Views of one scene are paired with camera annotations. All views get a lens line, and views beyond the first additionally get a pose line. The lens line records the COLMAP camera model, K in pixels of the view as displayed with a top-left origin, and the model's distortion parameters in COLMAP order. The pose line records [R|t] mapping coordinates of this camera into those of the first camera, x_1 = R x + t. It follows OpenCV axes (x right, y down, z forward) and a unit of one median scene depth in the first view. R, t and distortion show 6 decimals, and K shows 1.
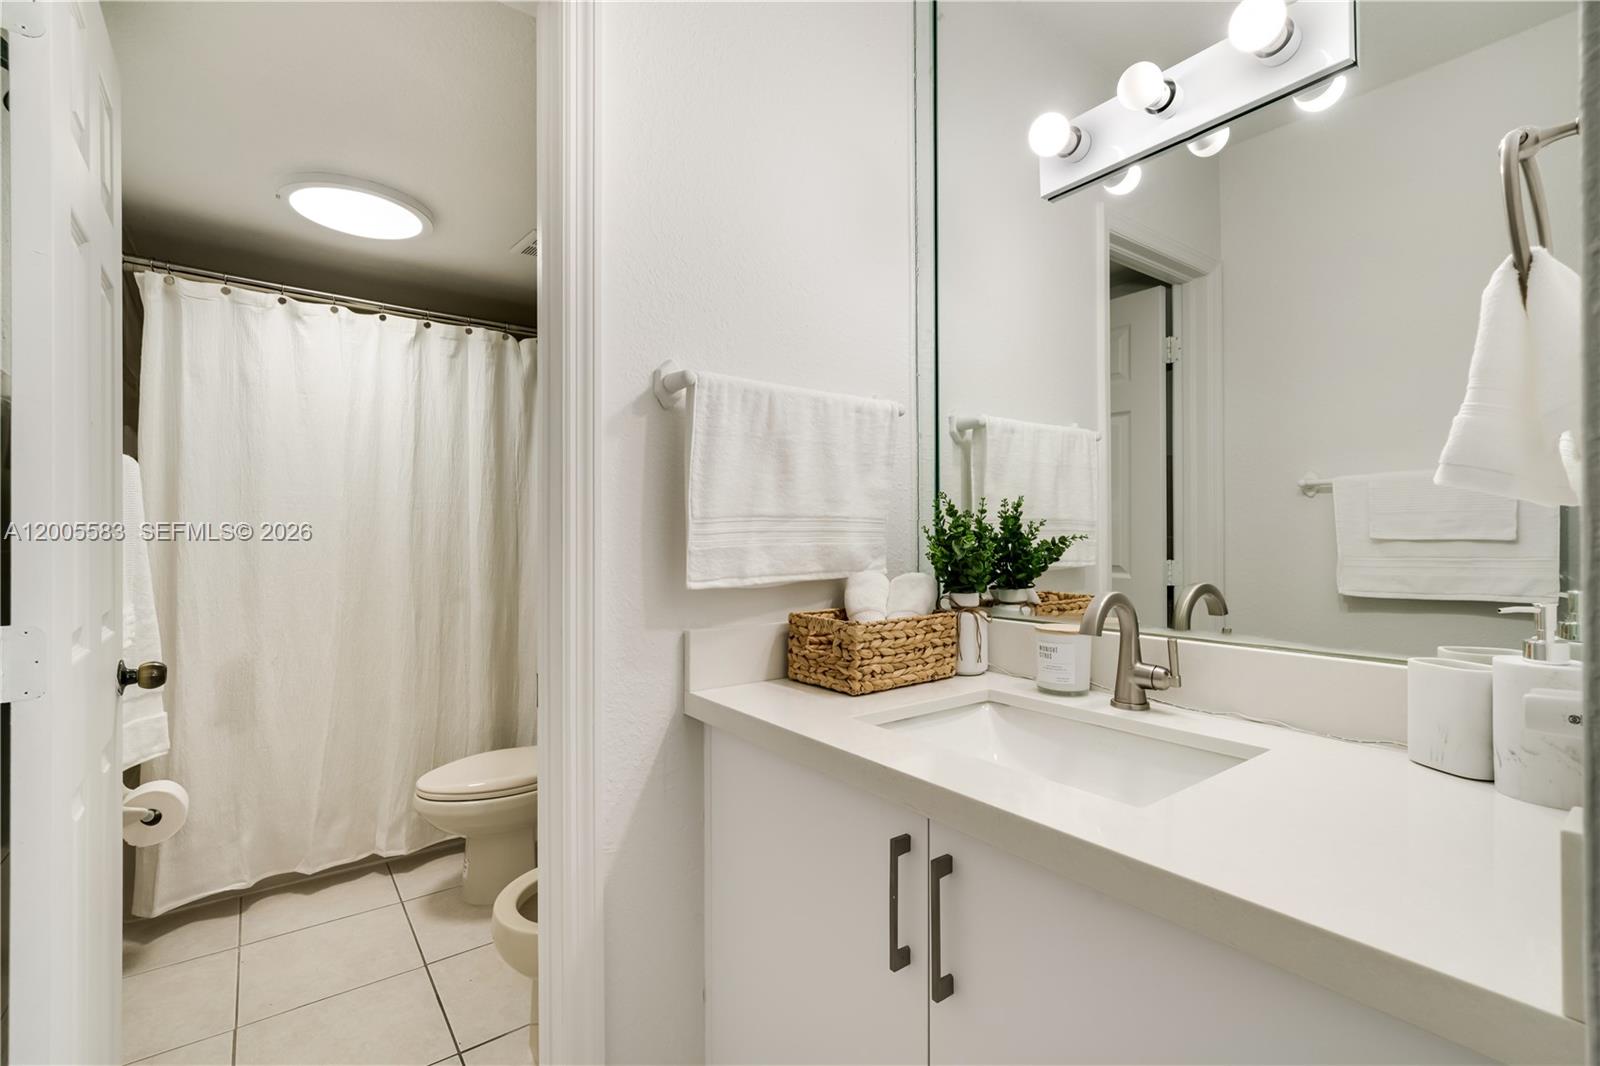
lens RADIAL K [[722.5, 0, 803.0], [0, 722.5, 549.3], [0, 0, 1]] dist [0.003824, 0.000688]
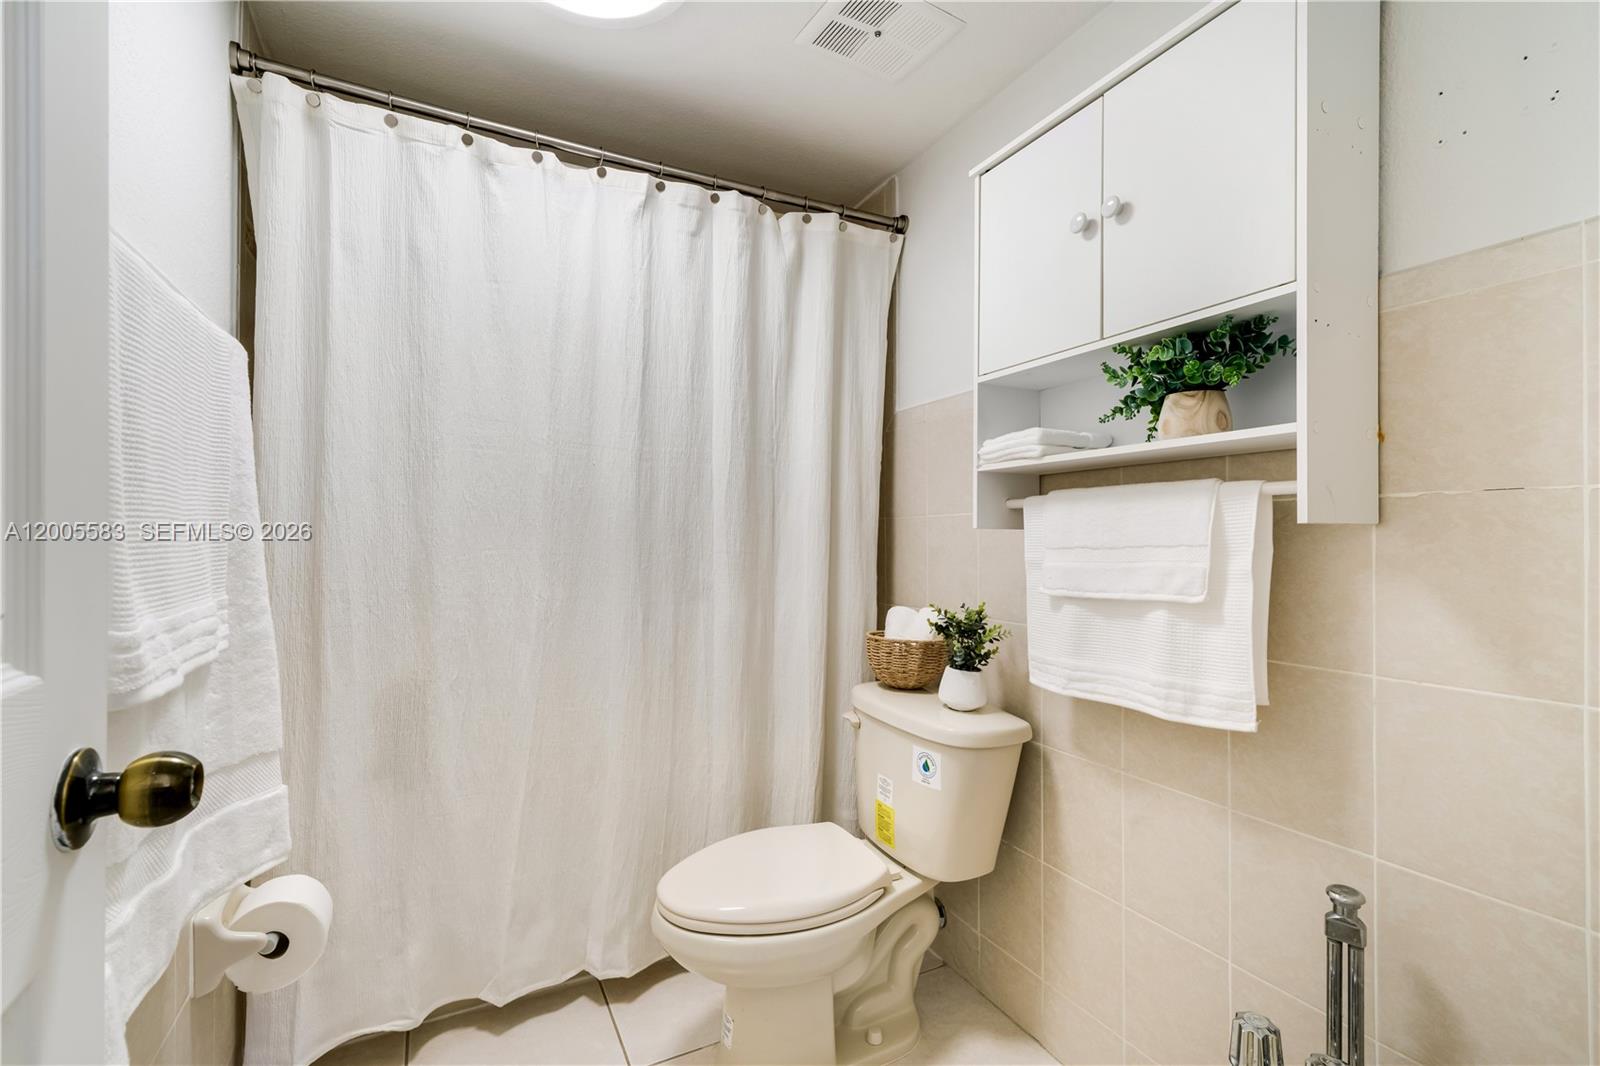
lens RADIAL K [[722.5, 0, 803.0], [0, 722.5, 549.3], [0, 0, 1]] dist [0.003824, 0.000688]
pose [[0.984769, 0.003666, -0.173831, -0.285246], [-0.004193, 0.999988, -0.002661, 0.029132], [0.173819, 0.003350, 0.984772, 0.382292]]
